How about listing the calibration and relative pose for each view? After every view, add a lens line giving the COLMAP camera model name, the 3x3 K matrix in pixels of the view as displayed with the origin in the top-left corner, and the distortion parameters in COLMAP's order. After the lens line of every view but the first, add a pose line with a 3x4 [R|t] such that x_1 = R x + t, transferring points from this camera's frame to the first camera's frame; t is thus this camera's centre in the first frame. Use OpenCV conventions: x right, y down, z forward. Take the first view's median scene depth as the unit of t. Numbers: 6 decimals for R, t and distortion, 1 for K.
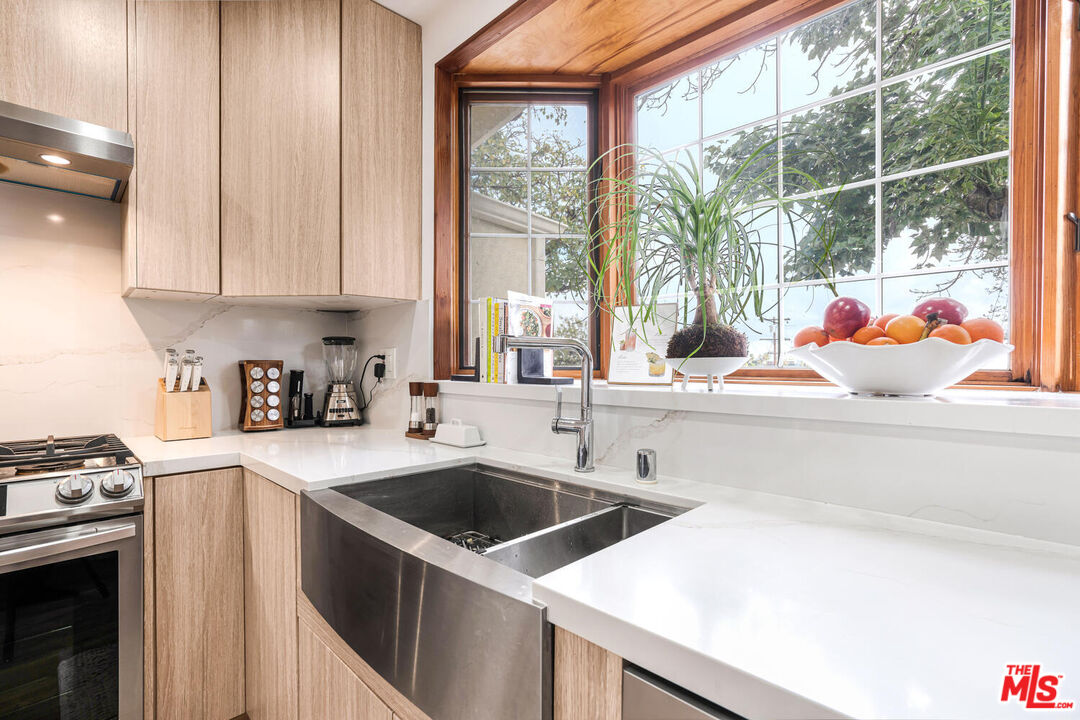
lens RADIAL K [[498.8, 0, 544.4], [0, 498.8, 366.6], [0, 0, 1]] dist [-0.033442, 0.006597]
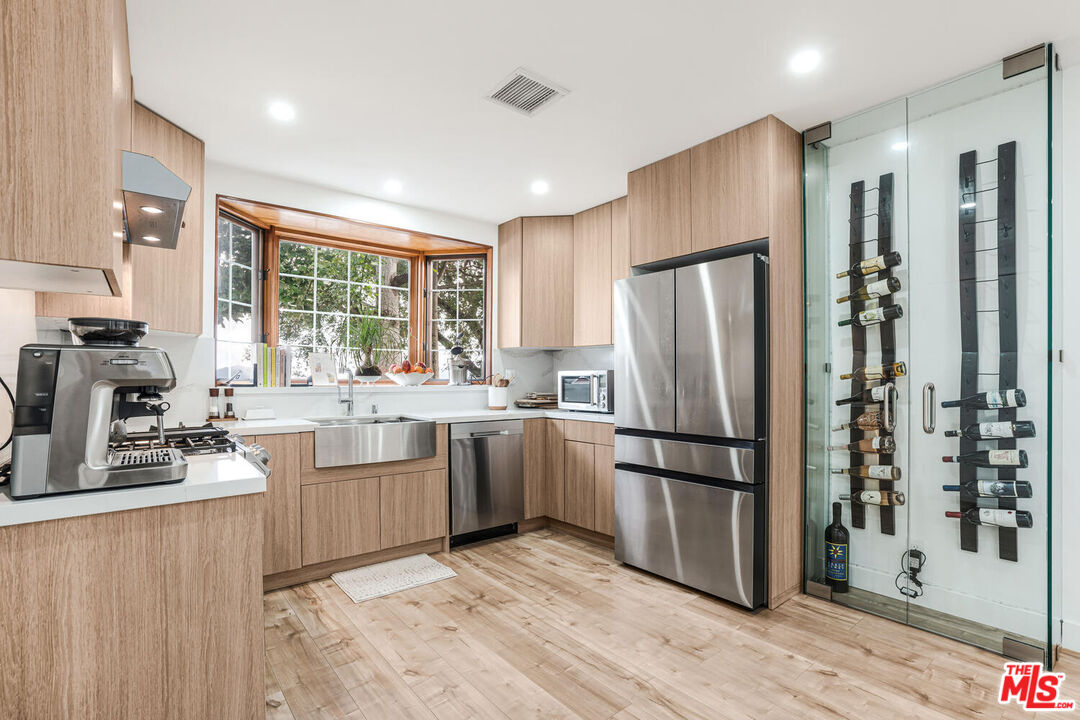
lens RADIAL K [[498.8, 0, 536.7], [0, 498.8, 384.7], [0, 0, 1]] dist [-0.033442, 0.006597]
pose [[0.114210, -0.010624, 0.993400, -2.550759], [-0.001524, 0.999940, 0.010870, -0.000181], [-0.993455, -0.002756, 0.114187, -0.361425]]
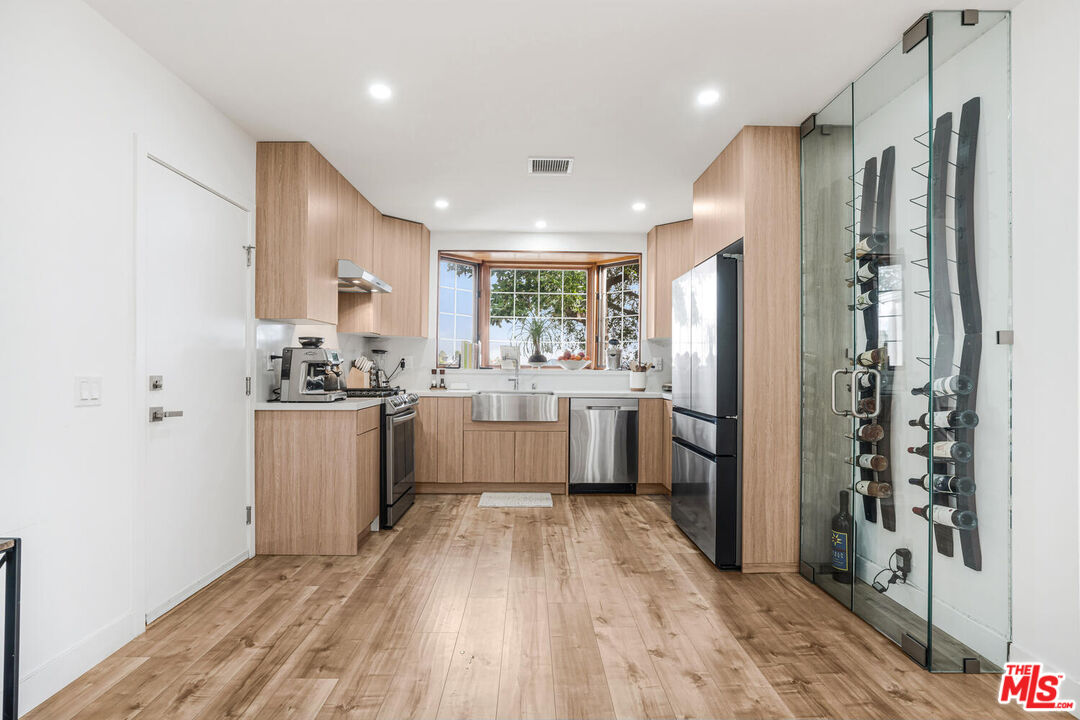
lens RADIAL K [[524.7, 0, 539.4], [0, 524.7, 367.6], [0, 0, 1]] dist [-0.027918, 0.009288]
pose [[0.695669, 0.006579, 0.718333, -2.779970], [-0.010093, 0.999949, 0.000617, 0.022354], [-0.718292, -0.007679, 0.695699, -2.036672]]
